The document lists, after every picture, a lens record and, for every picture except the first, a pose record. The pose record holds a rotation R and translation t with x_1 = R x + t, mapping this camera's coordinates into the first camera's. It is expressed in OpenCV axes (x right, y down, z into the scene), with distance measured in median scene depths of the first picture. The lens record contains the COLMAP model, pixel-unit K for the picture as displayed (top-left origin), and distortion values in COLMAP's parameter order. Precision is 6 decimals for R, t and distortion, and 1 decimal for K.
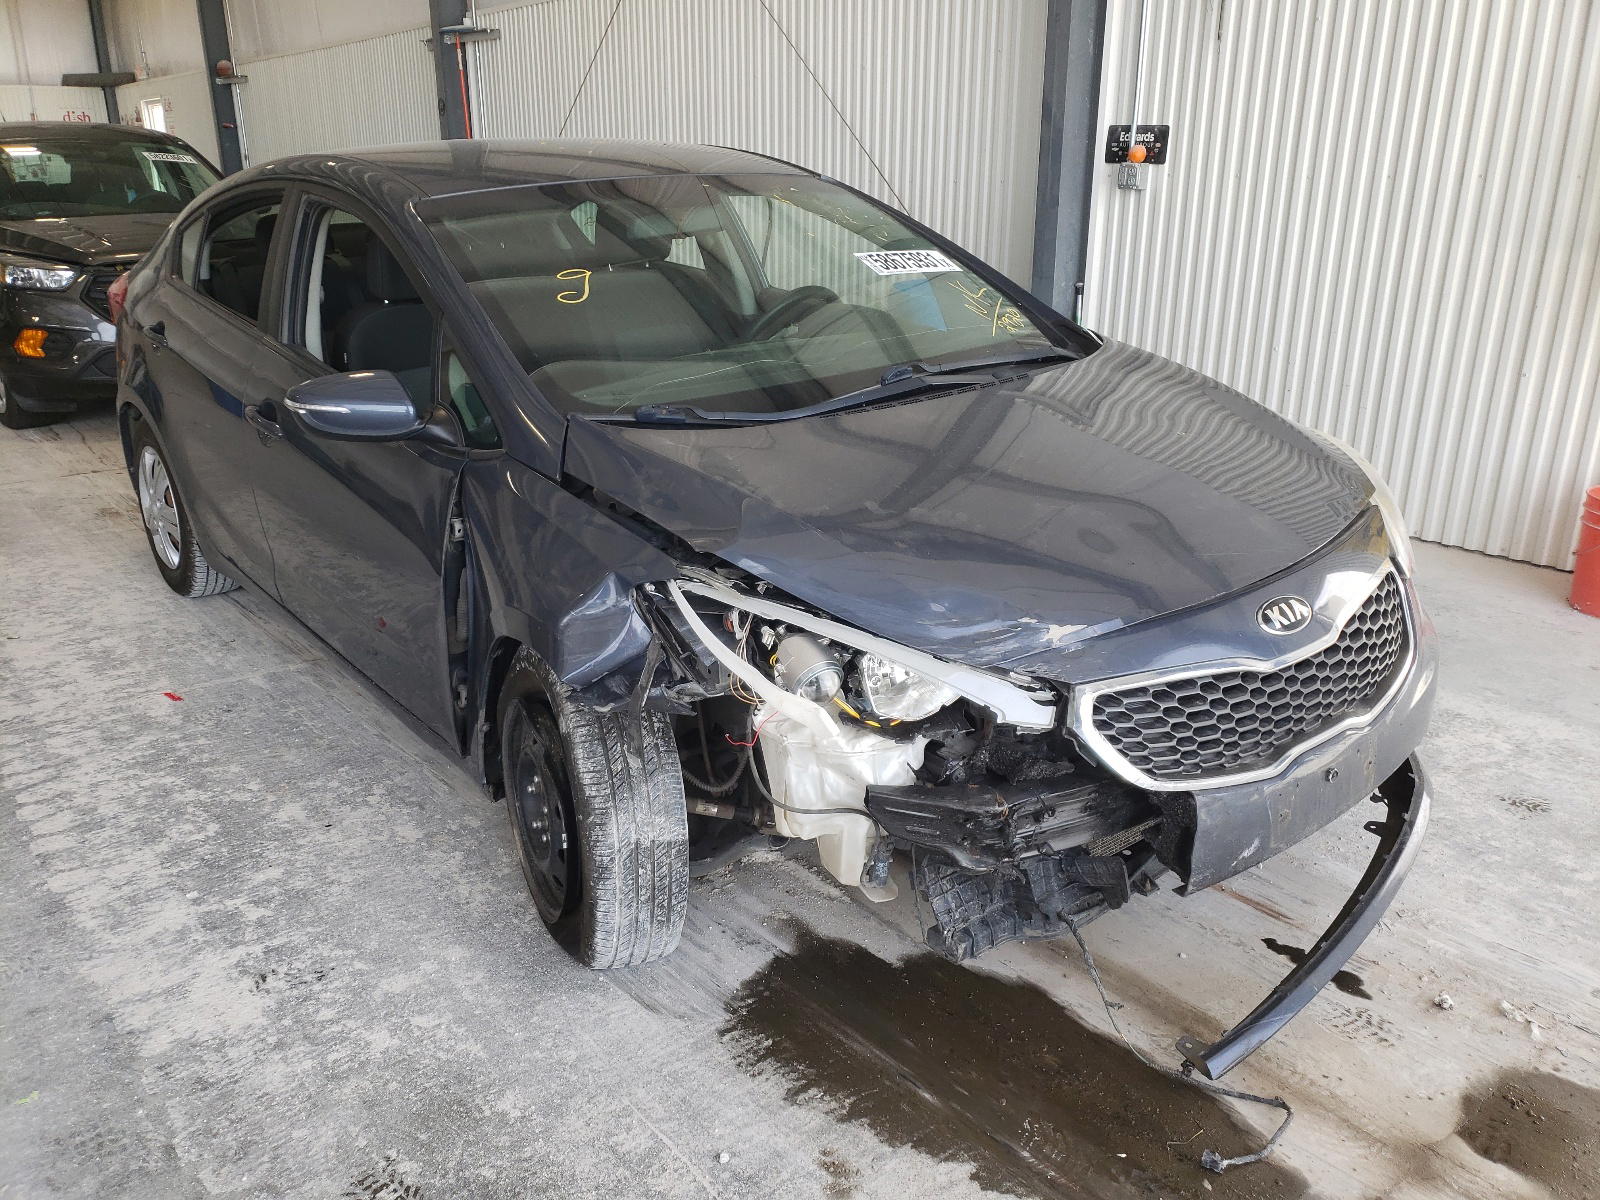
lens RADIAL K [[1236.3, 0, 786.7], [0, 1236.3, 592.5], [0, 0, 1]] dist [0.005611, 0.008738]
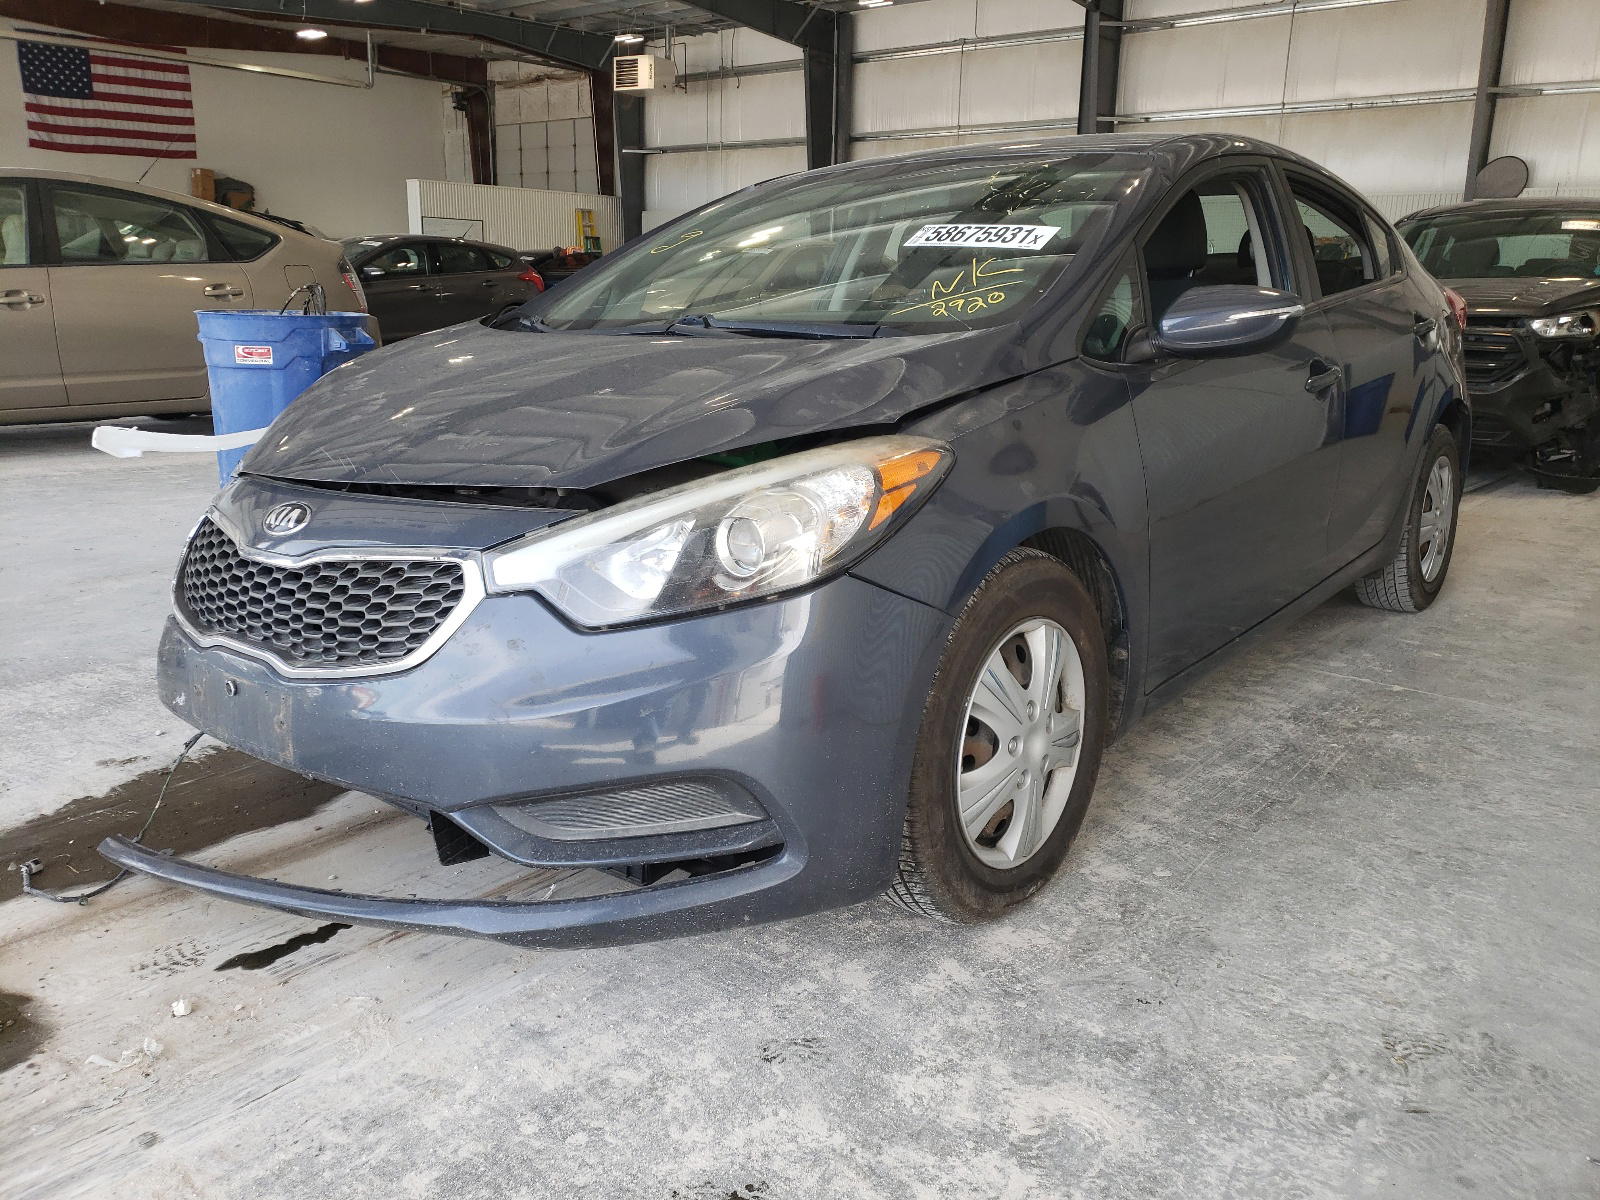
lens RADIAL K [[1236.3, 0, 792.0], [0, 1236.3, 602.2], [0, 0, 1]] dist [0.005611, 0.008738]
pose [[0.213423, 0.257529, -0.942406, 1.339872], [-0.323976, 0.928703, 0.180415, -0.208822], [0.921678, 0.266812, 0.281640, 1.074592]]
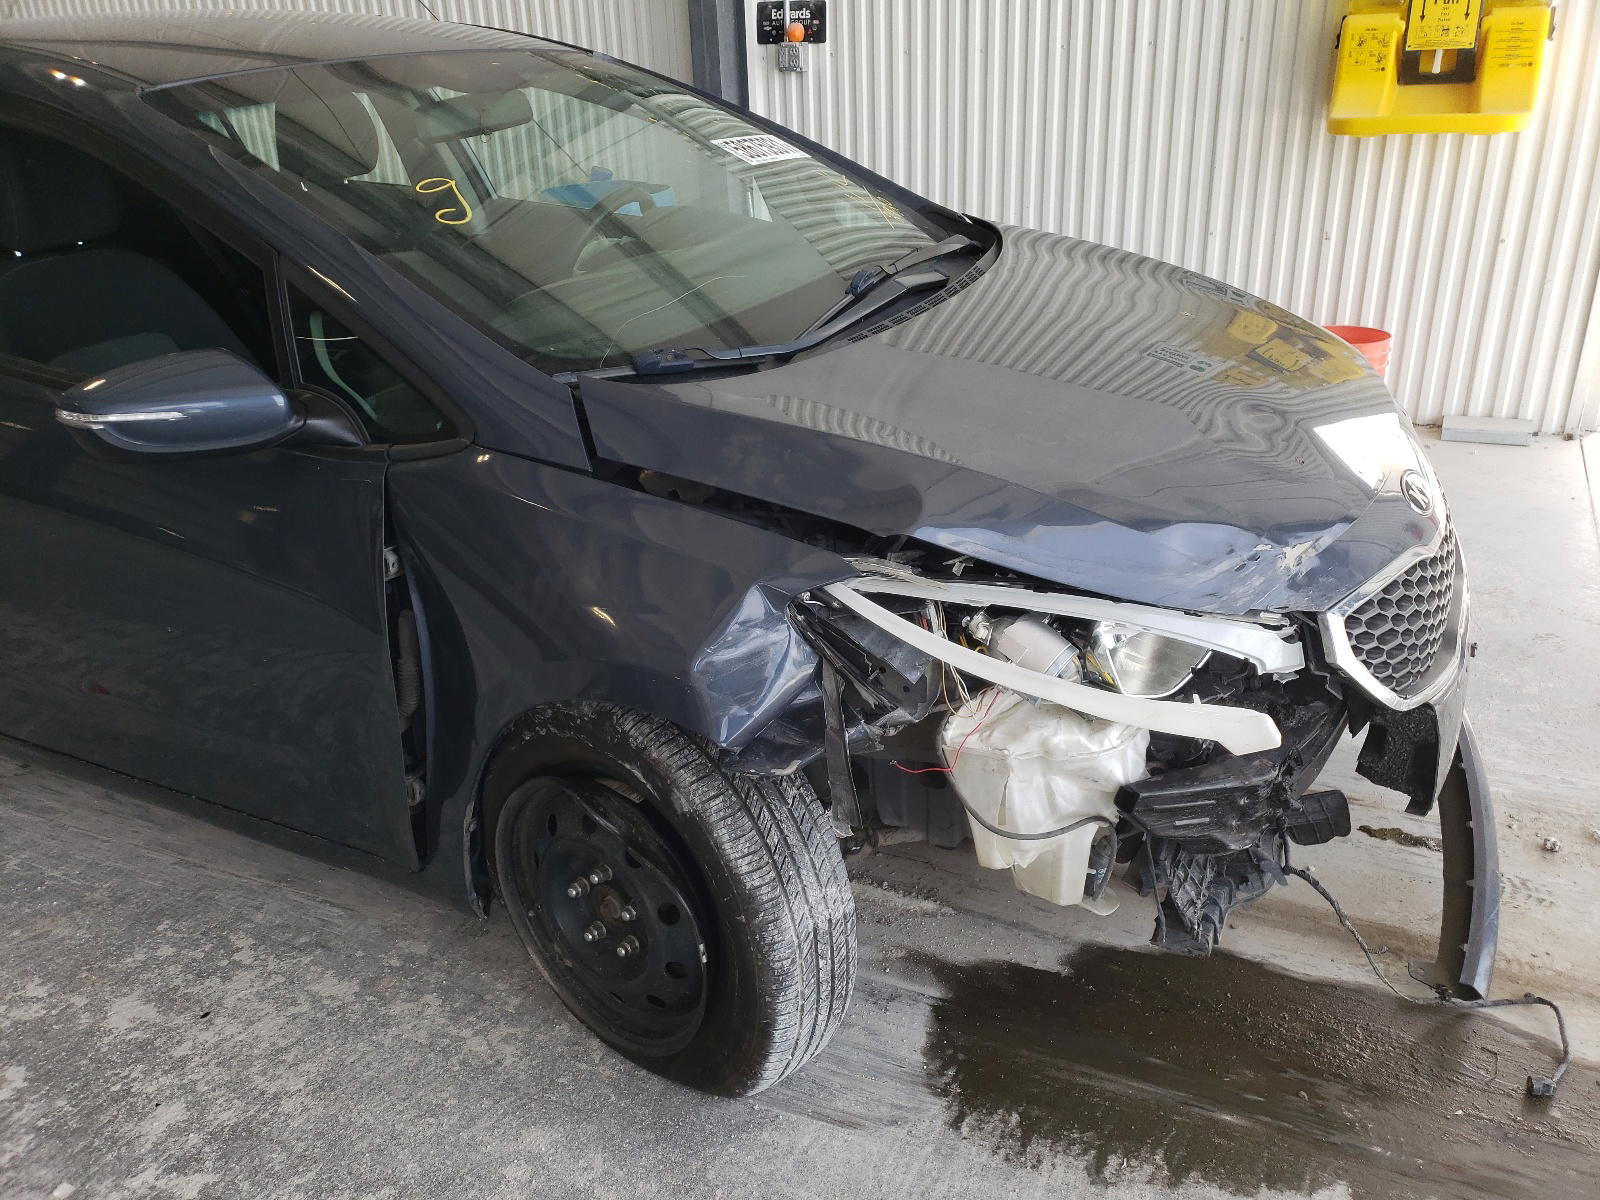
lens RADIAL K [[1236.3, 0, 803.9], [0, 1236.3, 607.2], [0, 0, 1]] dist [0.005611, 0.008738]
pose [[0.907471, -0.195314, 0.371952, -0.370154], [0.167146, 0.980123, 0.106871, -0.072590], [-0.385432, -0.034812, 0.922079, 0.312047]]
